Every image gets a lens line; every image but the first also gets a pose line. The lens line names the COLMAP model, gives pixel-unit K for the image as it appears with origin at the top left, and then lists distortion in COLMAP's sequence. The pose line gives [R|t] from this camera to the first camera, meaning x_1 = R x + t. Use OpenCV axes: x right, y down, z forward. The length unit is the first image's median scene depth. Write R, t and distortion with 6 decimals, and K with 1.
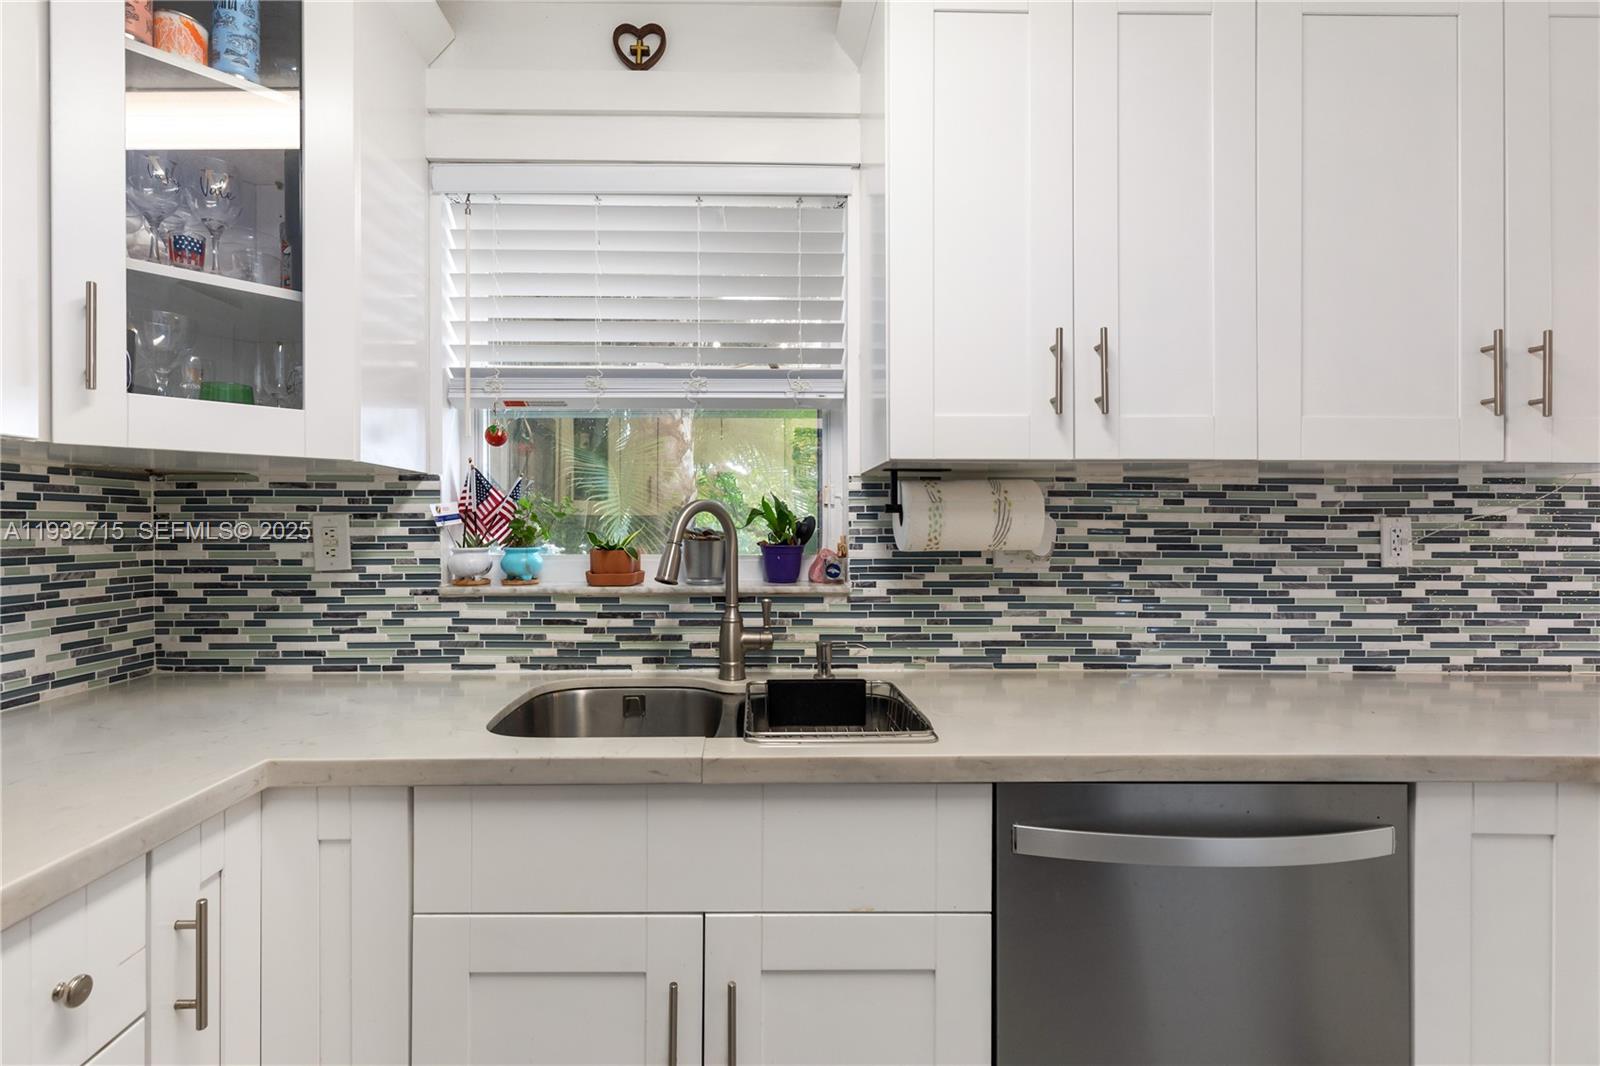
lens RADIAL K [[765.8, 0, 750.1], [0, 765.8, 524.0], [0, 0, 1]] dist [0.010209, -0.001523]
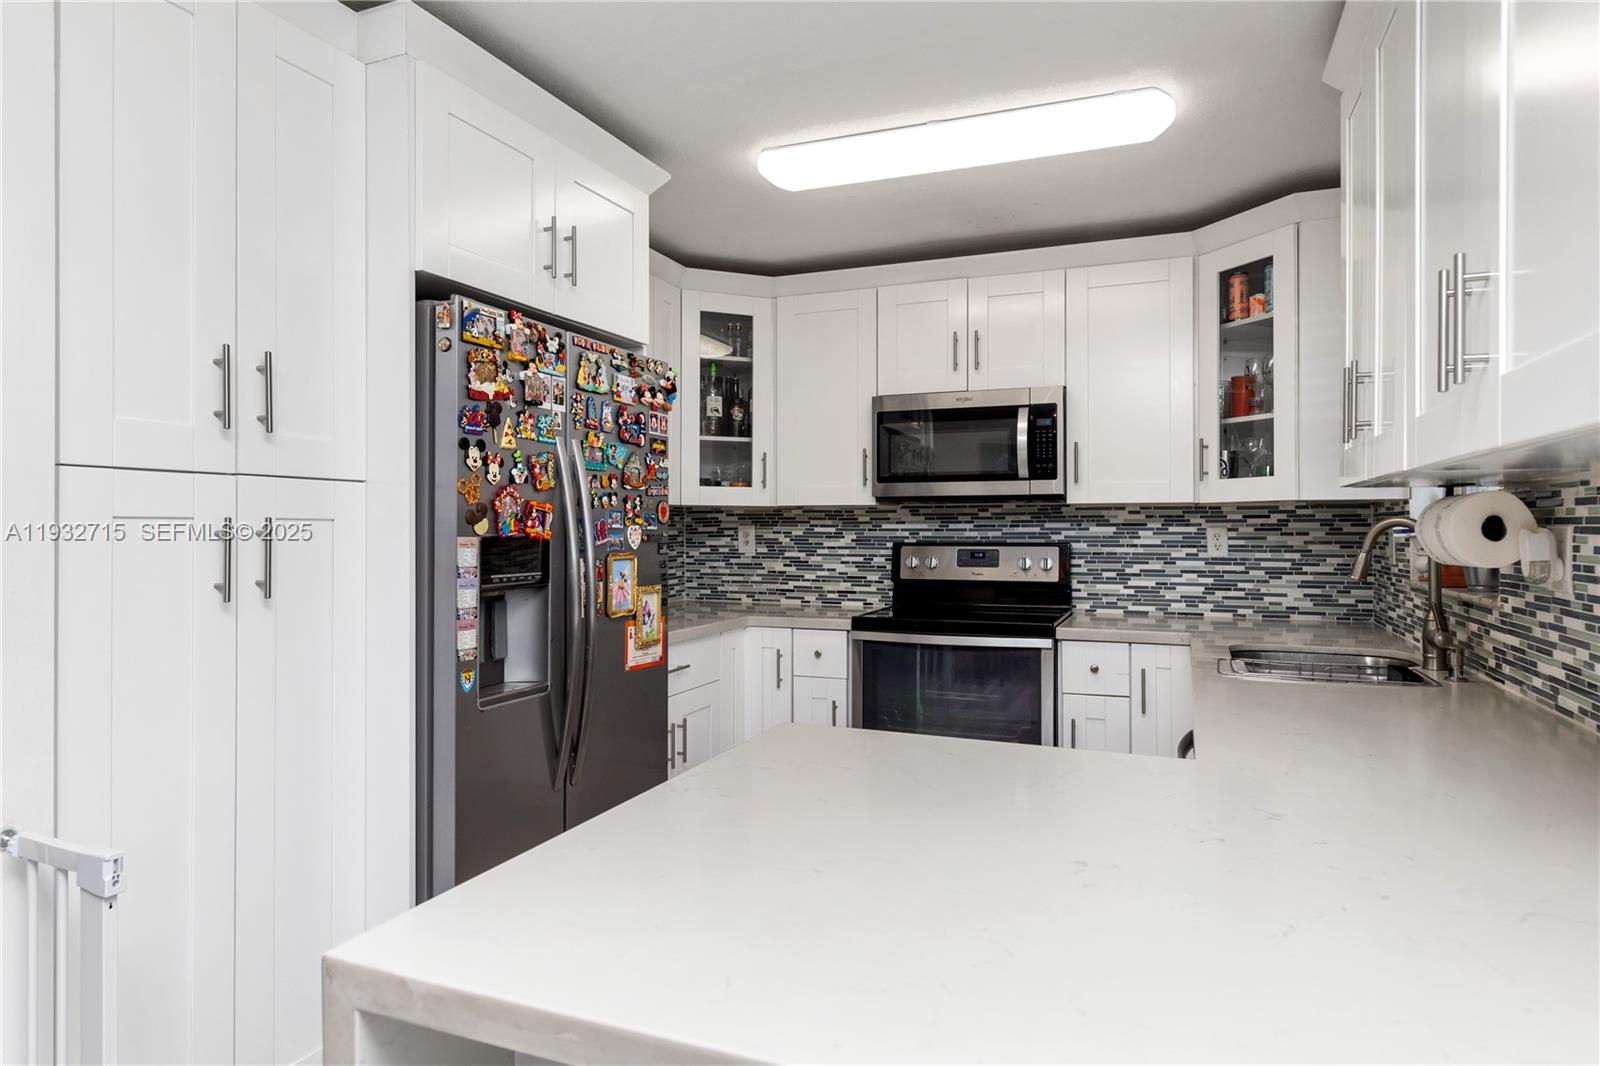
lens RADIAL K [[950.0, 0, 793.0], [0, 950.0, 525.5], [0, 0, 1]] dist [0.002008, 0.000036]
pose [[-0.394132, -0.002935, -0.919049, 1.609937], [0.000312, 0.999994, -0.003327, -0.011259], [0.919054, -0.001599, -0.394129, 0.640232]]
